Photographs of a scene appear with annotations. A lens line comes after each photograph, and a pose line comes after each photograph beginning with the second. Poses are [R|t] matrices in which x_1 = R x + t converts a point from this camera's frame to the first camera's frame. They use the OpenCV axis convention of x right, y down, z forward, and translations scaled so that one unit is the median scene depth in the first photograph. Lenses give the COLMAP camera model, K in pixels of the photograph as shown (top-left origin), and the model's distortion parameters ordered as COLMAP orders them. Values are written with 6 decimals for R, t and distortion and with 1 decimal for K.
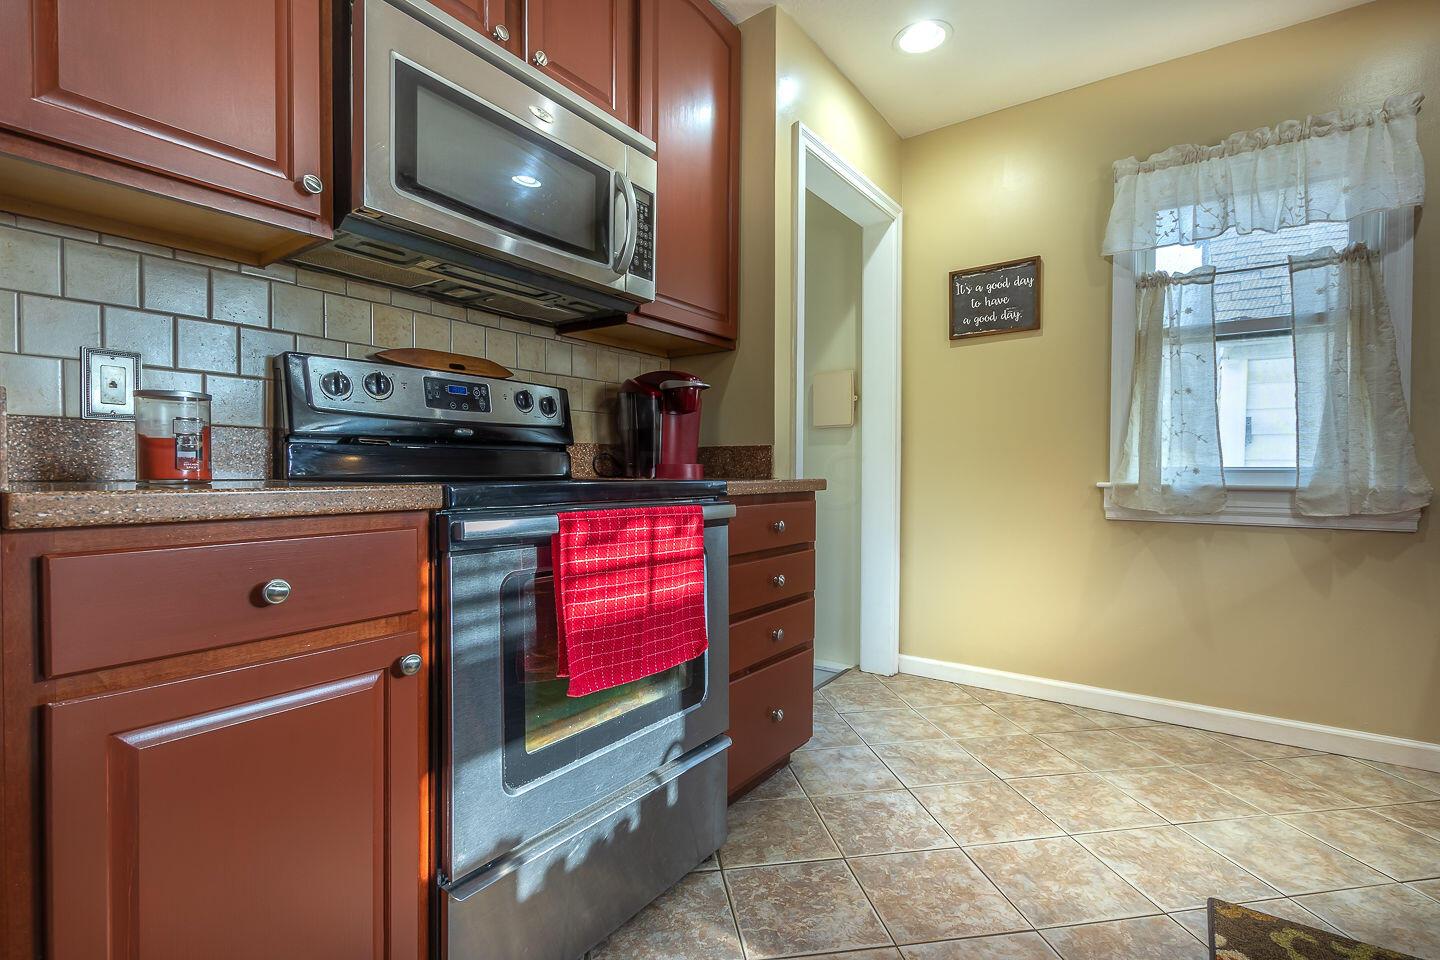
lens RADIAL K [[656.0, 0, 720.0], [0, 656.0, 480.0], [0, 0, 1]] dist [-0.031785, 0.000018]
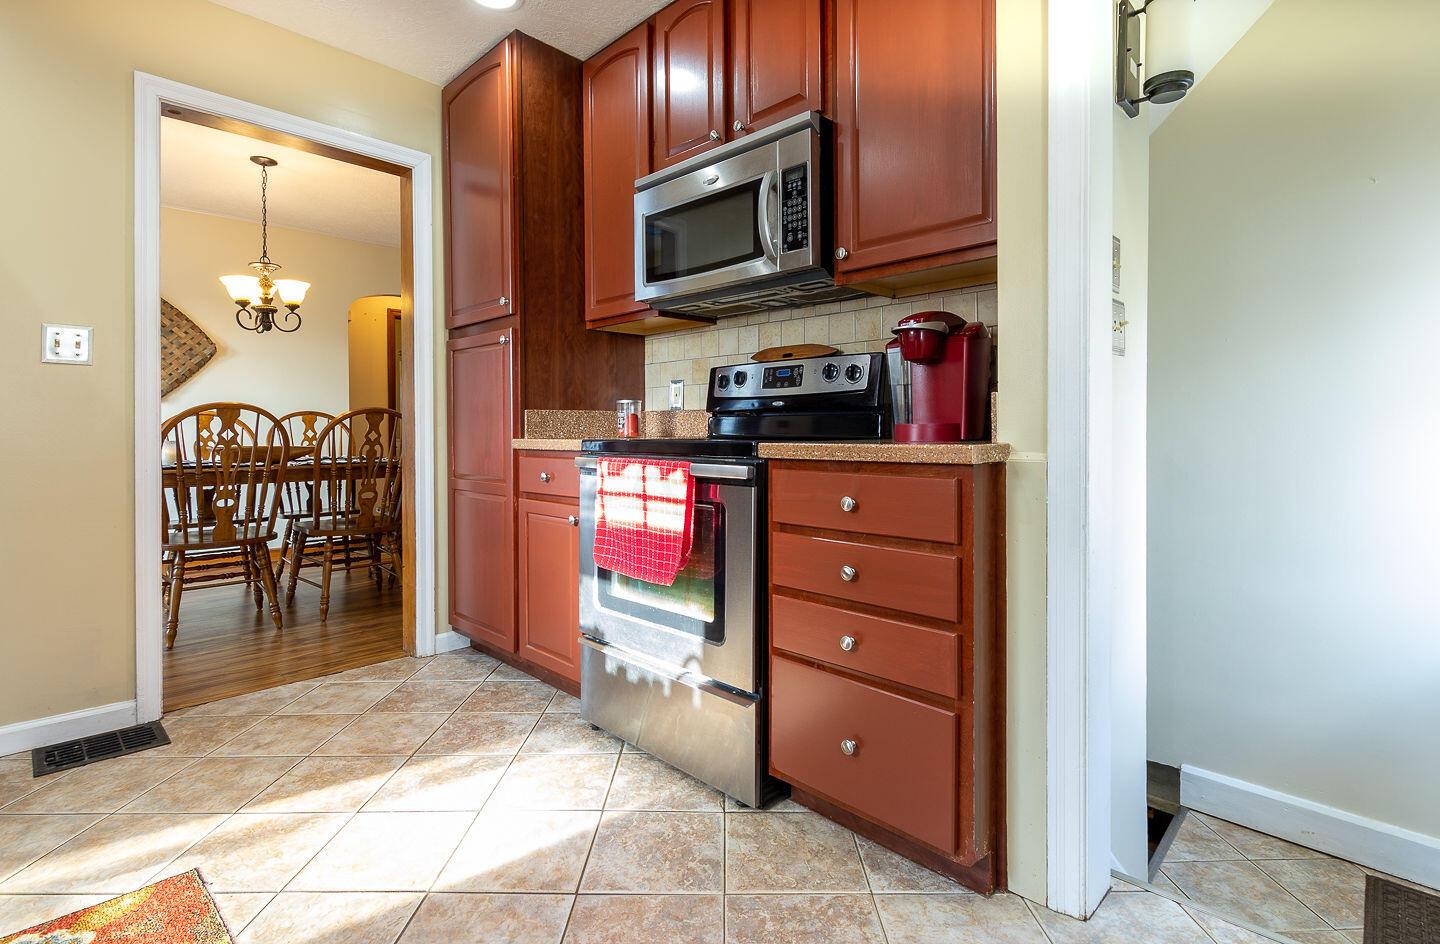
lens RADIAL K [[673.4, 0, 719.1], [0, 673.4, 435.3], [0, 0, 1]] dist [0.000038, -0.000120]
pose [[-0.157667, 0.004037, -0.987484, 1.026156], [-0.015295, 0.999862, 0.006529, -0.013769], [0.987374, 0.016133, -0.157584, 1.099230]]
